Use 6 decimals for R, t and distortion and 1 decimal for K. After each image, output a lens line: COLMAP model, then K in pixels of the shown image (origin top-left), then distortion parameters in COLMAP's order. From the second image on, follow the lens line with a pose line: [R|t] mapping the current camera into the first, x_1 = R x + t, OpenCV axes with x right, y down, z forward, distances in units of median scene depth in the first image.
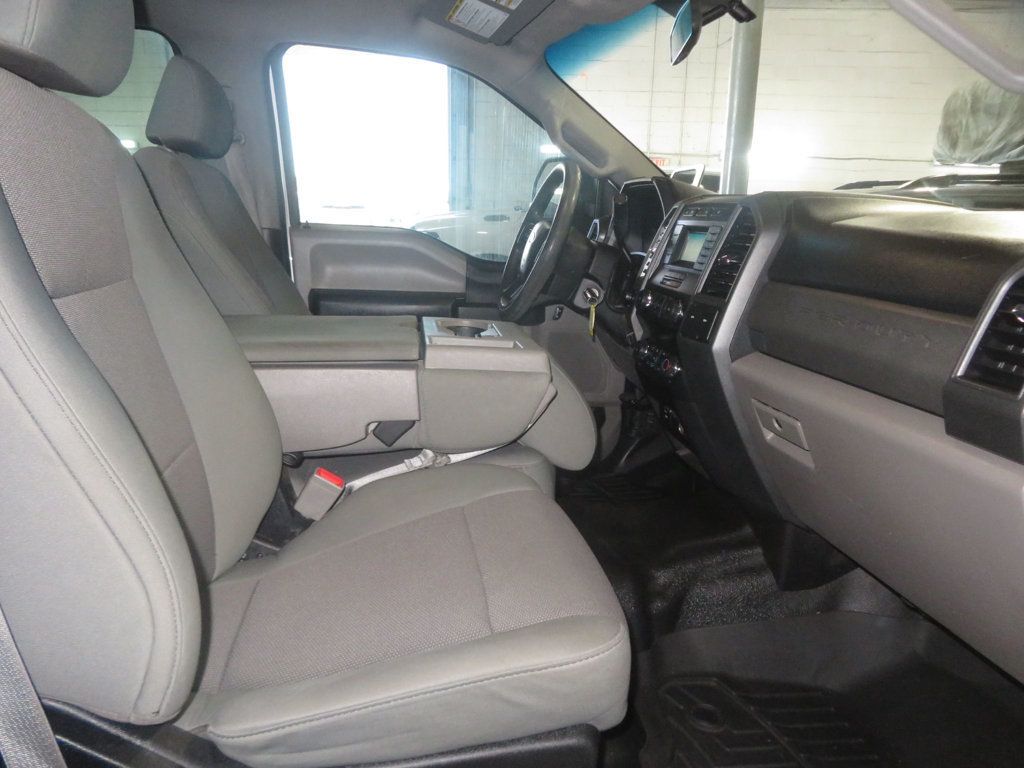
lens RADIAL K [[740.6, 0, 506.4], [0, 740.6, 379.6], [0, 0, 1]] dist [-0.009408, 0.013343]
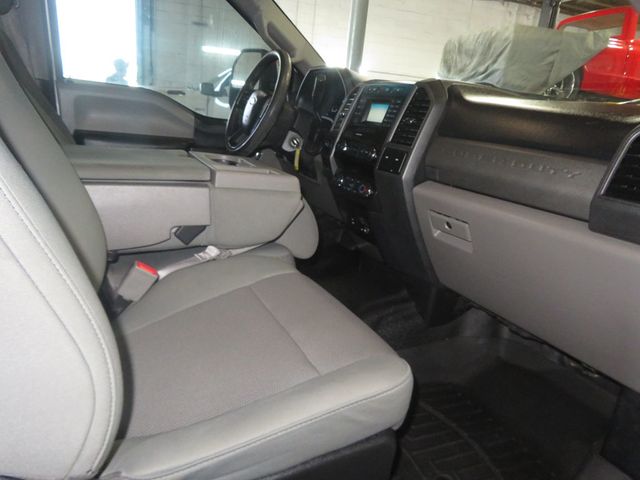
lens RADIAL K [[462.9, 0, 319.9], [0, 462.9, 237.6], [0, 0, 1]] dist [-0.009408, 0.013343]
pose [[0.954323, -0.013598, 0.298468, -0.162554], [-0.008827, 0.997245, 0.073657, 0.011682], [-0.298647, -0.072927, 0.951573, 0.106353]]
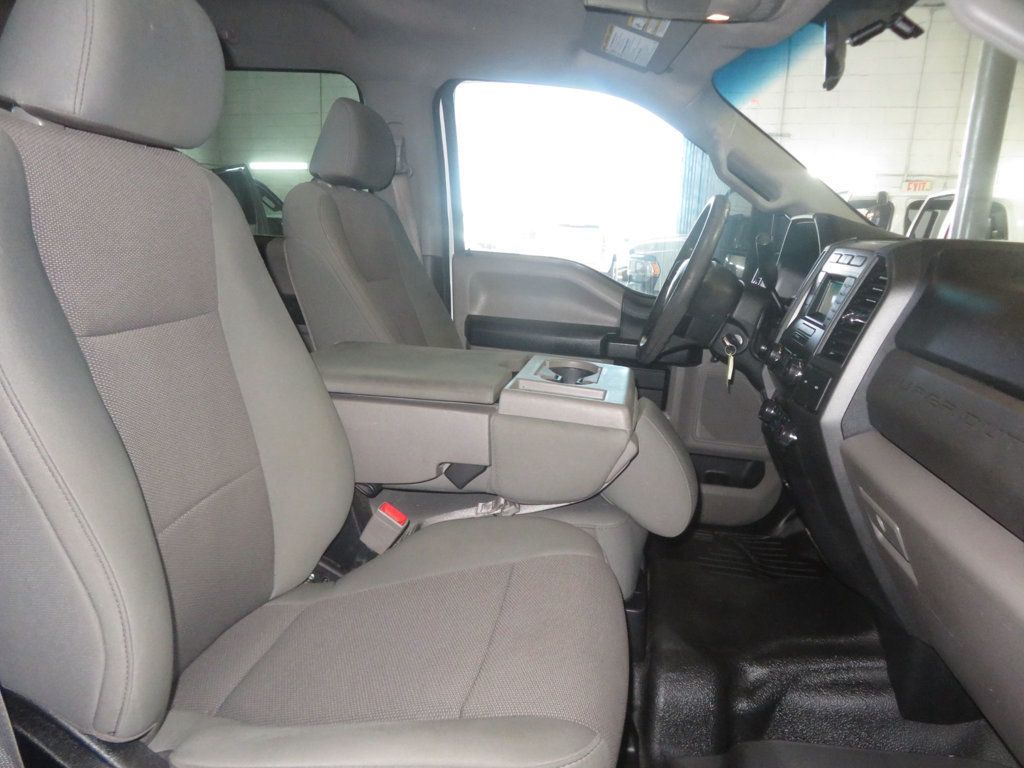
lens RADIAL K [[740.6, 0, 502.6], [0, 740.6, 382.0], [0, 0, 1]] dist [-0.009408, 0.013343]
pose [[0.951032, 0.080832, -0.298337, 0.163115], [-0.087747, 0.996094, -0.009833, -0.042077], [0.296377, 0.035530, 0.954410, 0.065878]]
